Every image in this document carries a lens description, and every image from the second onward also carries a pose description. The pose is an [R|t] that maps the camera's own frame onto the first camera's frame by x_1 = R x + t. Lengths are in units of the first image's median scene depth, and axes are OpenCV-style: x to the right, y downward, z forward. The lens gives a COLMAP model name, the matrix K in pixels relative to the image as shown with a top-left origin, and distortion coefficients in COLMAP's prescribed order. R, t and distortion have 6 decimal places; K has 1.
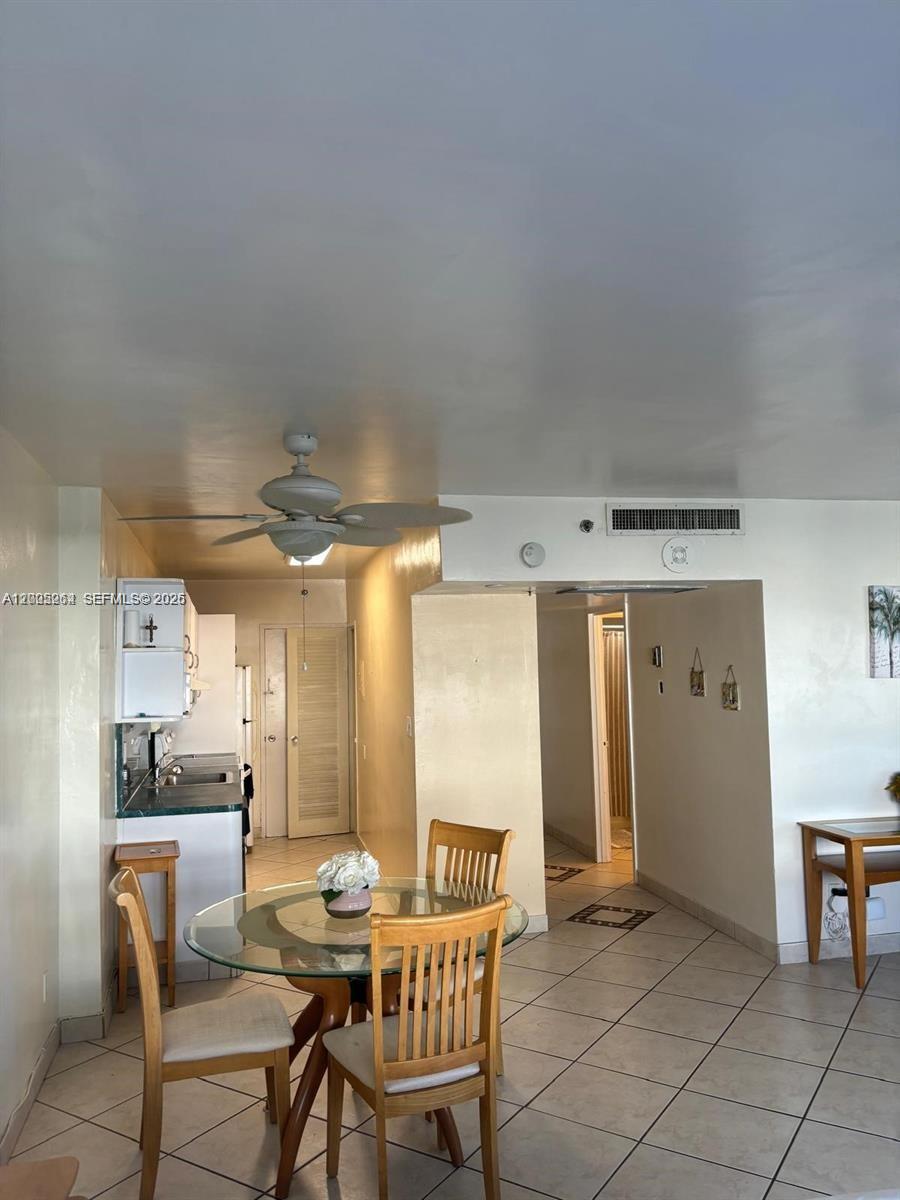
lens RADIAL K [[900.7, 0, 443.5], [0, 900.7, 595.4], [0, 0, 1]] dist [0.032630, -0.005176]
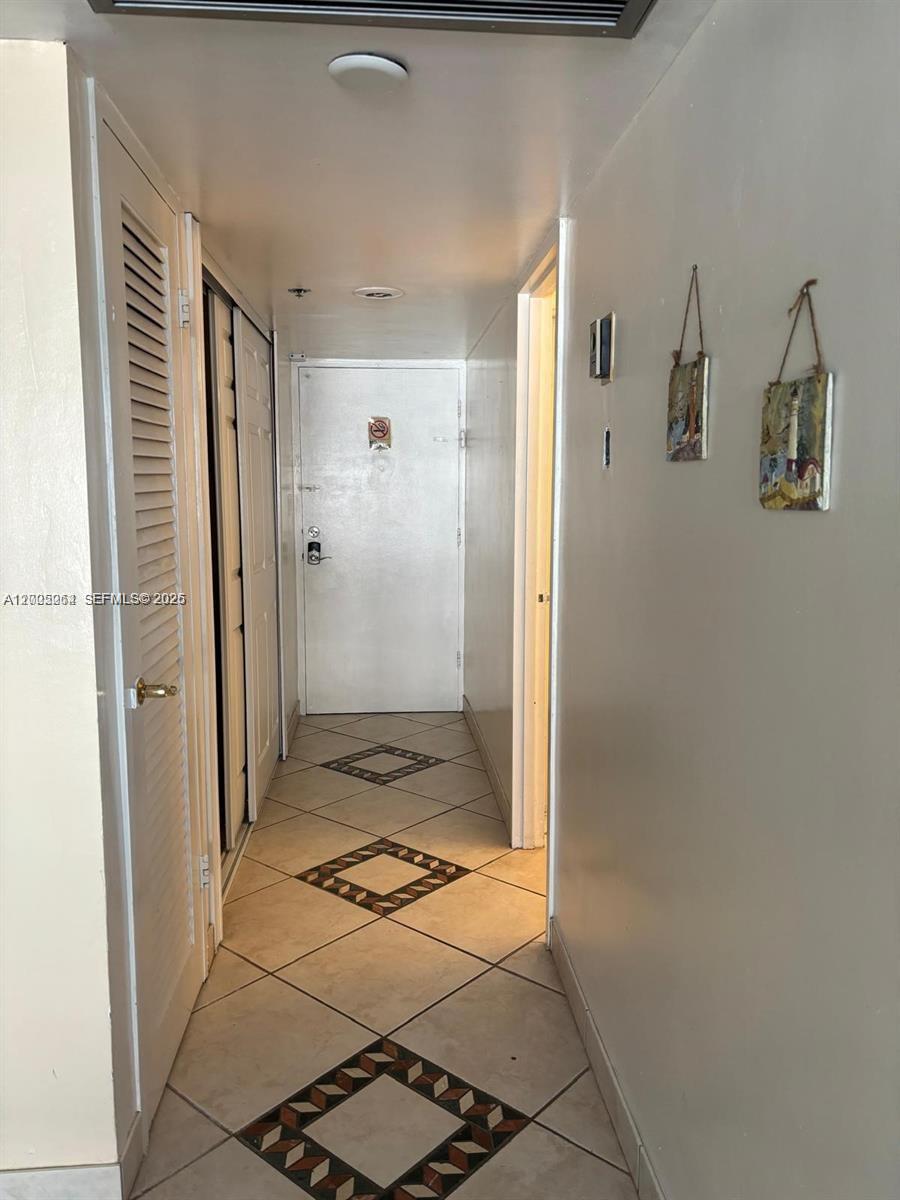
lens RADIAL K [[900.7, 0, 443.5], [0, 900.7, 595.4], [0, 0, 1]] dist [0.032630, -0.005176]
pose [[0.988769, 0.039224, -0.144215, 0.251874], [-0.009949, 0.980080, 0.198352, 0.098309], [0.149122, -0.194689, 0.969463, 0.730085]]
